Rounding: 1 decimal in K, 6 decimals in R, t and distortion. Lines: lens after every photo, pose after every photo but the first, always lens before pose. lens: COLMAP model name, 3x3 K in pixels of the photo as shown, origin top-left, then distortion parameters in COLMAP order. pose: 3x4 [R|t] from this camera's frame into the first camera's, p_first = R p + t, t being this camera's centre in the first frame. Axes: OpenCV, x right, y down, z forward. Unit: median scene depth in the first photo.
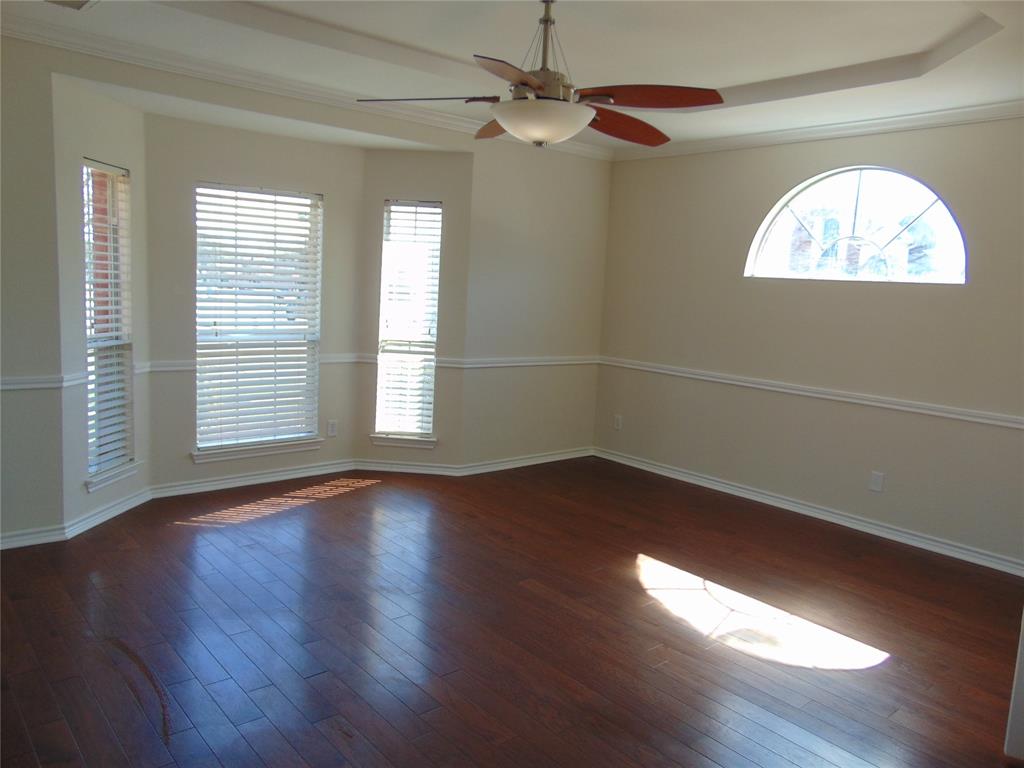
lens RADIAL K [[767.9, 0, 512.0], [0, 767.9, 384.0], [0, 0, 1]] dist [-0.036627, 0.081943]
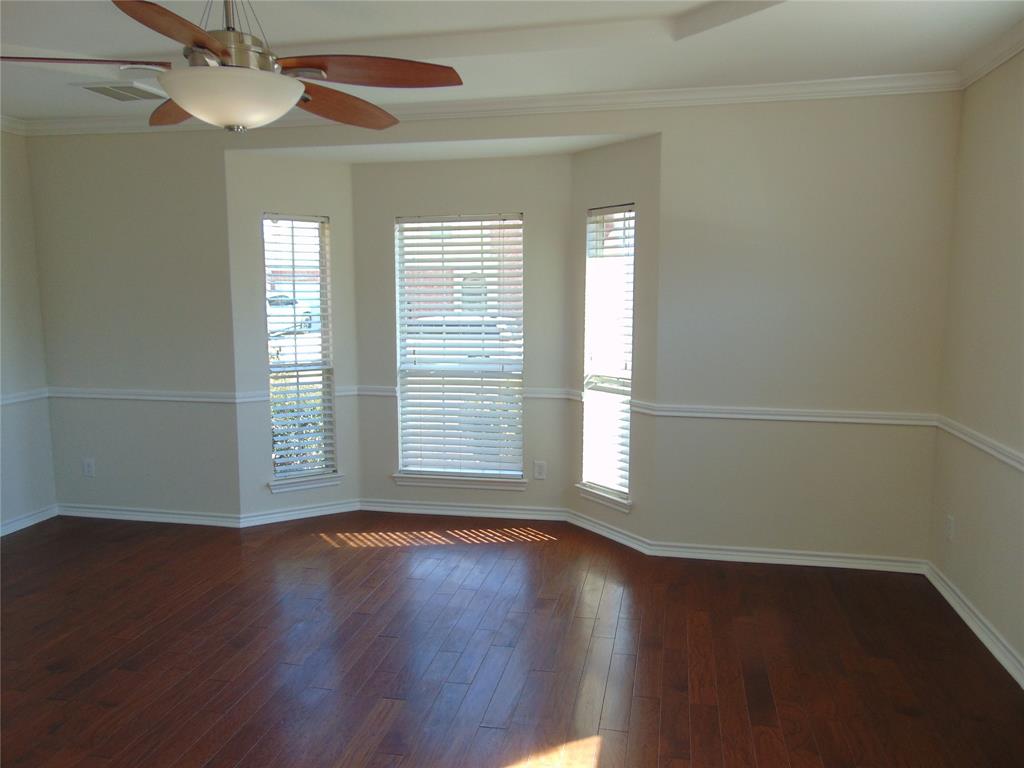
lens RADIAL K [[767.9, 0, 512.0], [0, 767.9, 384.0], [0, 0, 1]] dist [-0.036627, 0.081943]
pose [[0.612349, 0.044461, -0.789336, 0.461879], [-0.075573, 0.997137, -0.002462, -0.039765], [0.786967, 0.061160, 0.613956, 0.425446]]
